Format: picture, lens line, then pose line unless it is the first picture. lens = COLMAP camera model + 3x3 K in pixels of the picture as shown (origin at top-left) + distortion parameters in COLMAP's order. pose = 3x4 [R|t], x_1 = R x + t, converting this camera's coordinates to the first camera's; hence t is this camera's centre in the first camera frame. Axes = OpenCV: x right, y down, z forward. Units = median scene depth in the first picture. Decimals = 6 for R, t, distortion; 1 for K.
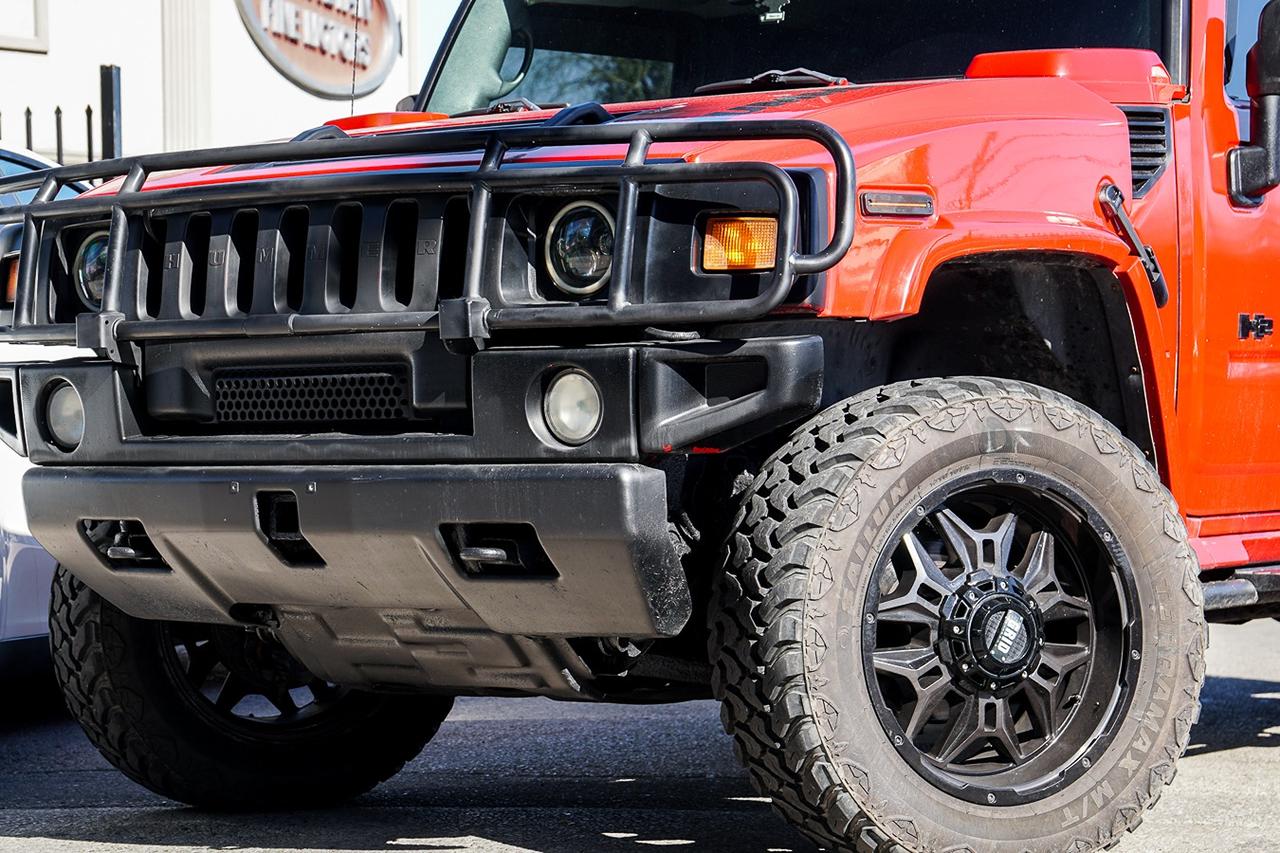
lens RADIAL K [[2901.1, 0, 637.2], [0, 2901.1, 433.0], [0, 0, 1]] dist [0.487688, 0.000000]
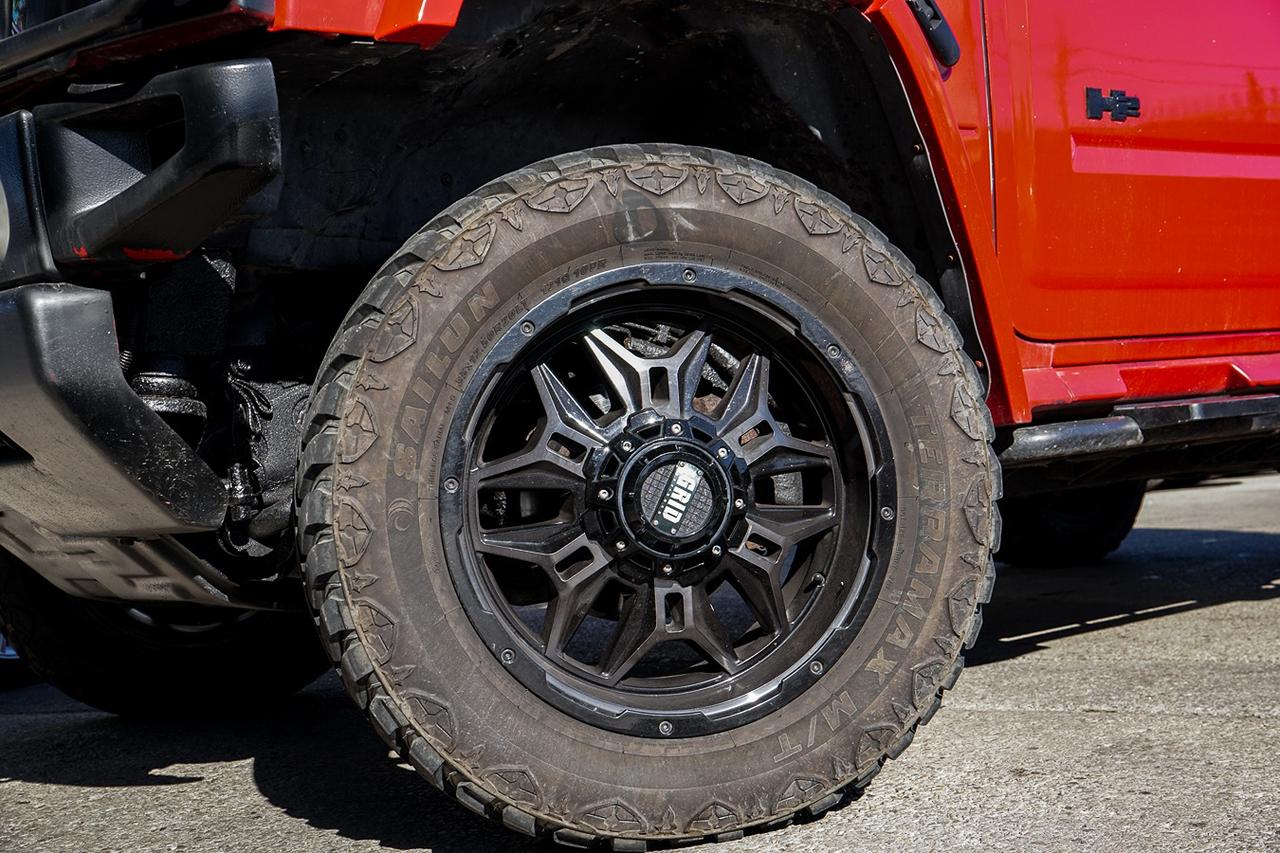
lens RADIAL K [[1558.2, 0, 644.8], [0, 1558.2, 425.9], [0, 0, 1]] dist [0.098443, 0.000000]
pose [[0.968810, -0.071624, -0.237228, 0.206356], [0.070853, 0.997417, -0.011789, 0.054923], [0.237460, -0.005387, 0.971382, 0.624045]]
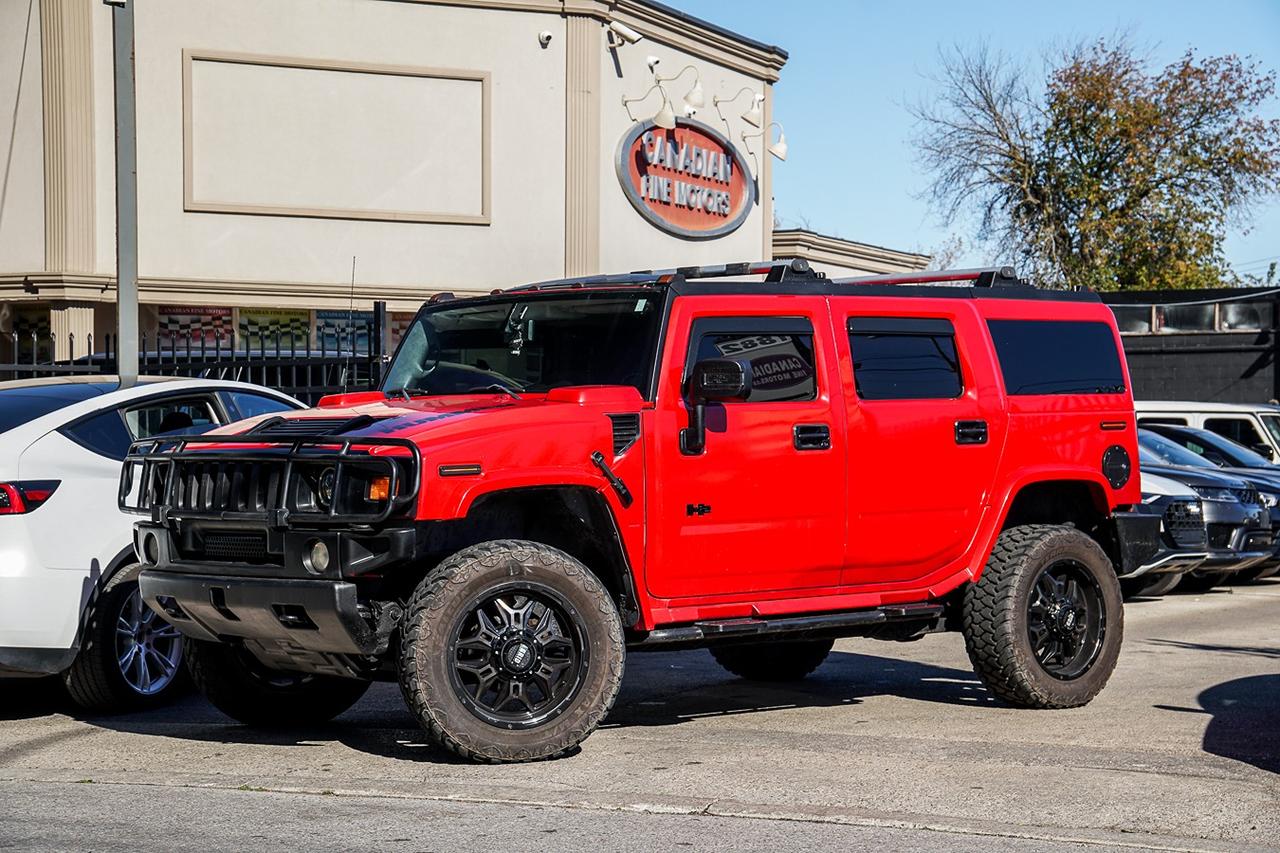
lens RADIAL K [[2312.5, 0, 636.7], [0, 2312.5, 430.0], [0, 0, 1]] dist [0.333221, 0.000000]
pose [[0.981865, 0.003634, -0.189547, 0.551301], [-0.005038, 0.999963, -0.006926, -0.093402], [0.189515, 0.007755, 0.981847, -0.752560]]
